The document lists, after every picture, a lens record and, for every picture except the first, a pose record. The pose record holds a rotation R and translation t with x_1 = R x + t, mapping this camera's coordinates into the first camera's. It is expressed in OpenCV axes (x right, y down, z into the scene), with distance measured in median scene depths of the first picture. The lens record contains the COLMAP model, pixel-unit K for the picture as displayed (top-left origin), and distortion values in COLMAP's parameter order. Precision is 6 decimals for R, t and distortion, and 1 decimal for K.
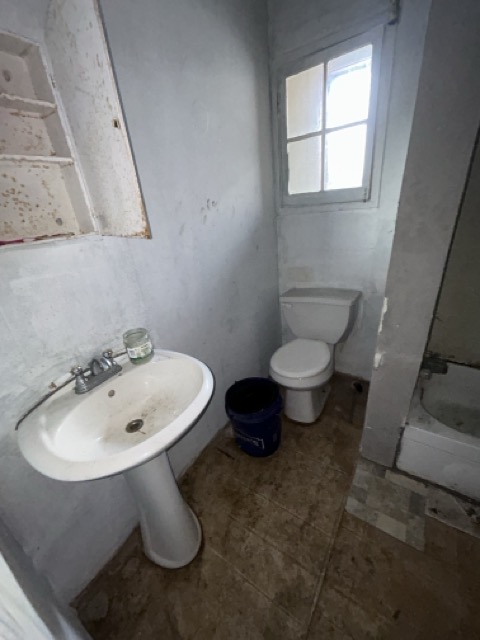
lens RADIAL K [[263.2, 0, 237.9], [0, 263.2, 321.4], [0, 0, 1]] dist [-0.002961, 0.000111]
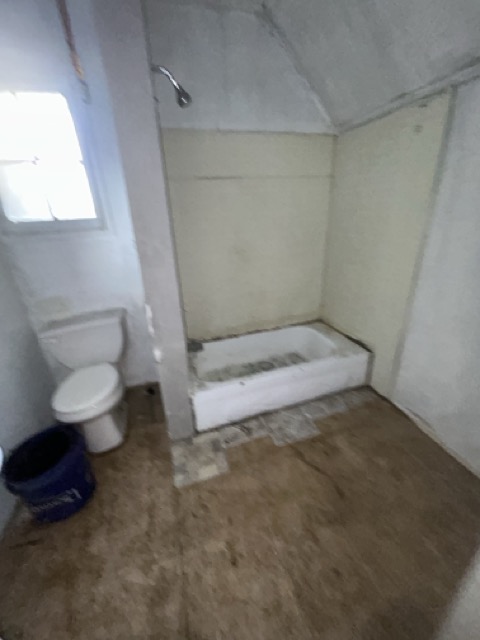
lens RADIAL K [[263.2, 0, 237.9], [0, 263.2, 321.4], [0, 0, 1]] dist [-0.002961, 0.000111]
pose [[0.632177, -0.242523, 0.735891, -0.068747], [0.312052, 0.949014, 0.044688, 0.046630], [-0.709208, 0.201385, 0.675624, -0.090318]]
